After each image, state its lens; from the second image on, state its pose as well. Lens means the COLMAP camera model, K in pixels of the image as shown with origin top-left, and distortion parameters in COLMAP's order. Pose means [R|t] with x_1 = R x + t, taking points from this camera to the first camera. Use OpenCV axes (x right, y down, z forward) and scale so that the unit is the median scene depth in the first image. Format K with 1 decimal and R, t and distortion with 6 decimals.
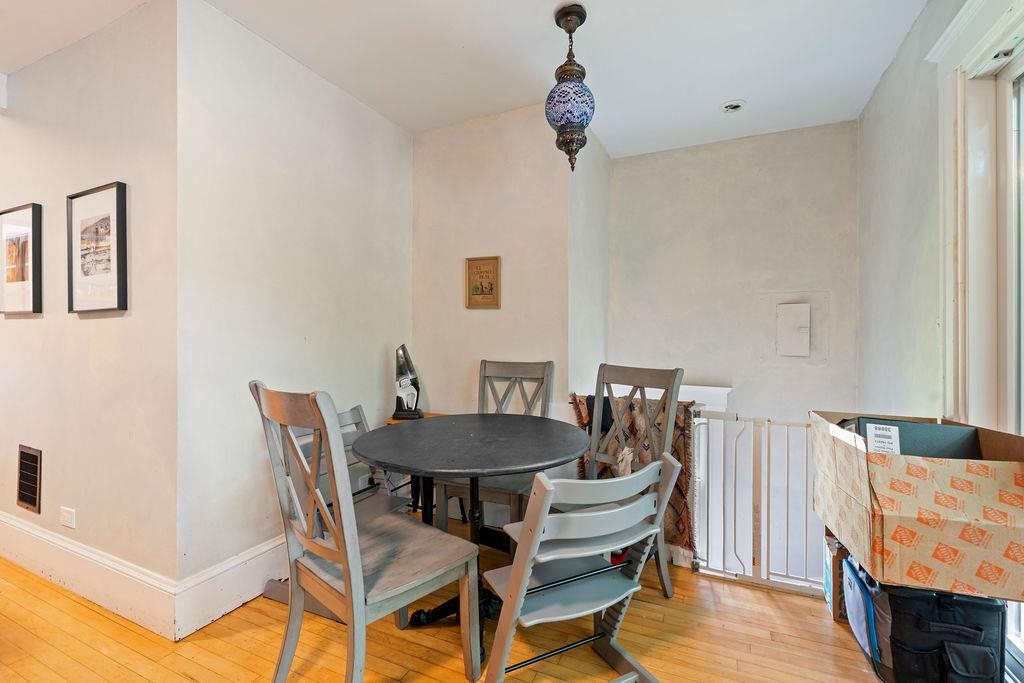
lens RADIAL K [[451.2, 0, 508.3], [0, 451.2, 336.4], [0, 0, 1]] dist [-0.002014, 0.000757]
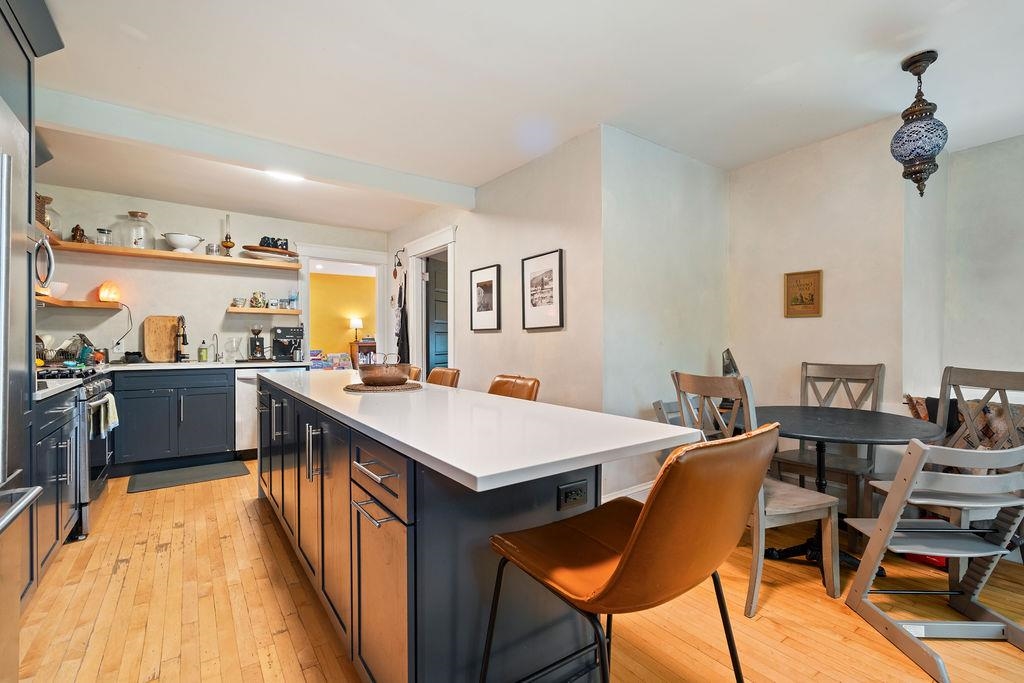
lens RADIAL K [[451.2, 0, 513.9], [0, 451.2, 347.3], [0, 0, 1]] dist [-0.002014, 0.000757]
pose [[0.875028, -0.000151, -0.484072, -0.187962], [0.006682, 0.999908, 0.011766, -0.004877], [0.484026, -0.013531, 0.874949, -0.455283]]
